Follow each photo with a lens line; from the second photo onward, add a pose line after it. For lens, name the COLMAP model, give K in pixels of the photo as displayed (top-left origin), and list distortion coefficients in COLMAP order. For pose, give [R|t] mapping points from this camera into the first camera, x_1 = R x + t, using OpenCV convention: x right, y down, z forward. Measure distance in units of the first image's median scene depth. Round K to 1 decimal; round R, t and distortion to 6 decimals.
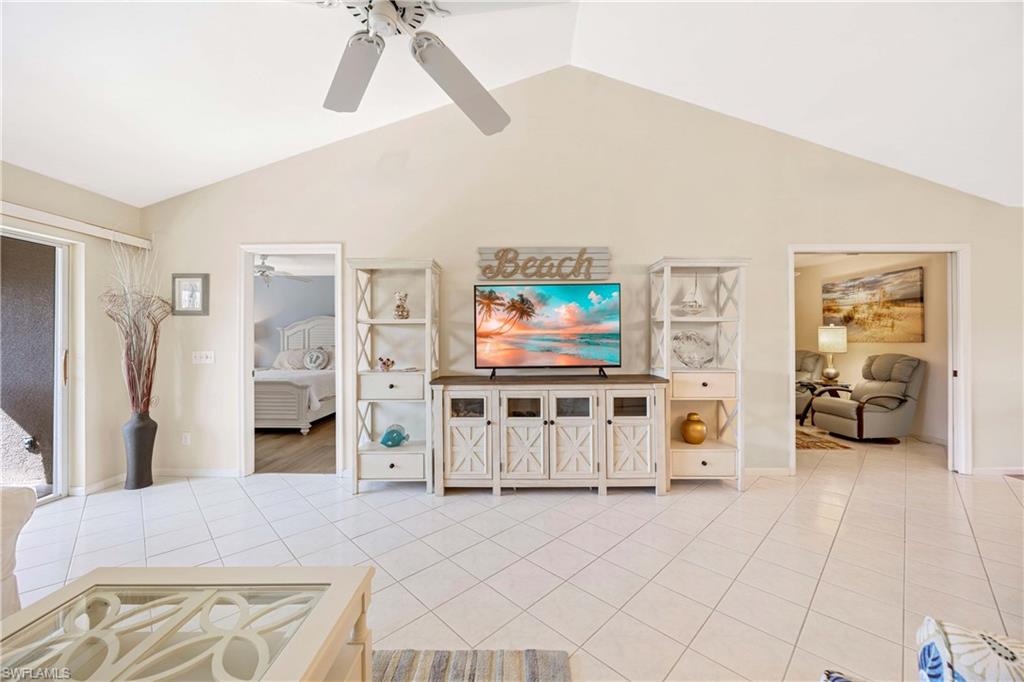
lens RADIAL K [[396.9, 0, 512.0], [0, 396.9, 341.0], [0, 0, 1]] dist [-0.000031, -0.000010]
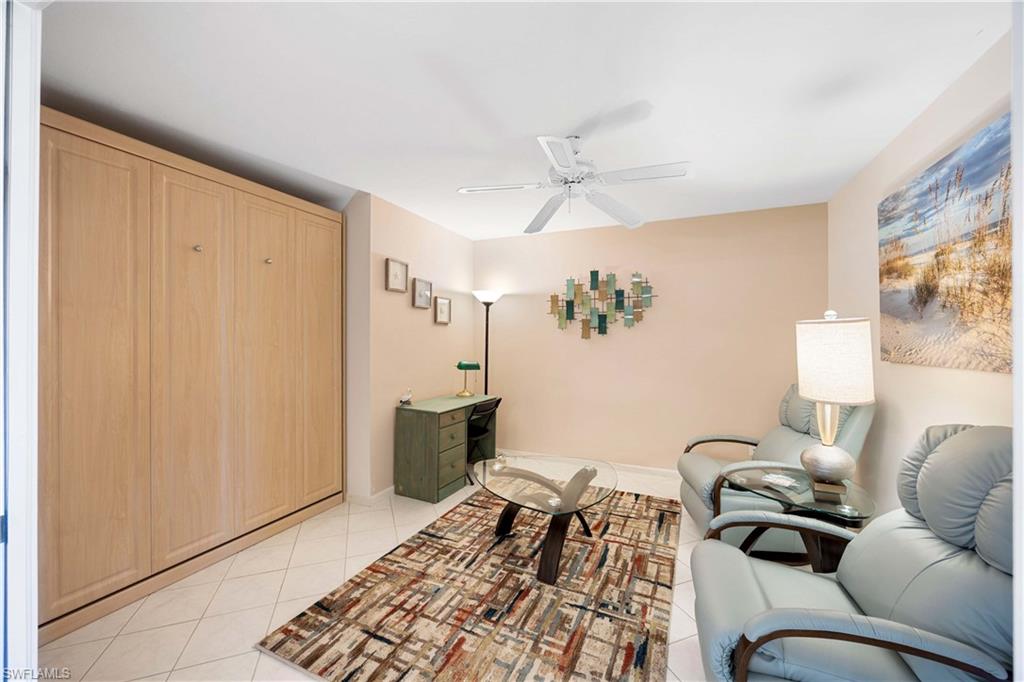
lens RADIAL K [[396.9, 0, 512.0], [0, 396.9, 341.0], [0, 0, 1]] dist [-0.000031, -0.000010]
pose [[0.914236, 0.003592, -0.405167, 0.686157], [-0.003241, 0.999994, 0.001552, -0.017246], [0.405169, -0.000106, 0.914242, 0.584844]]
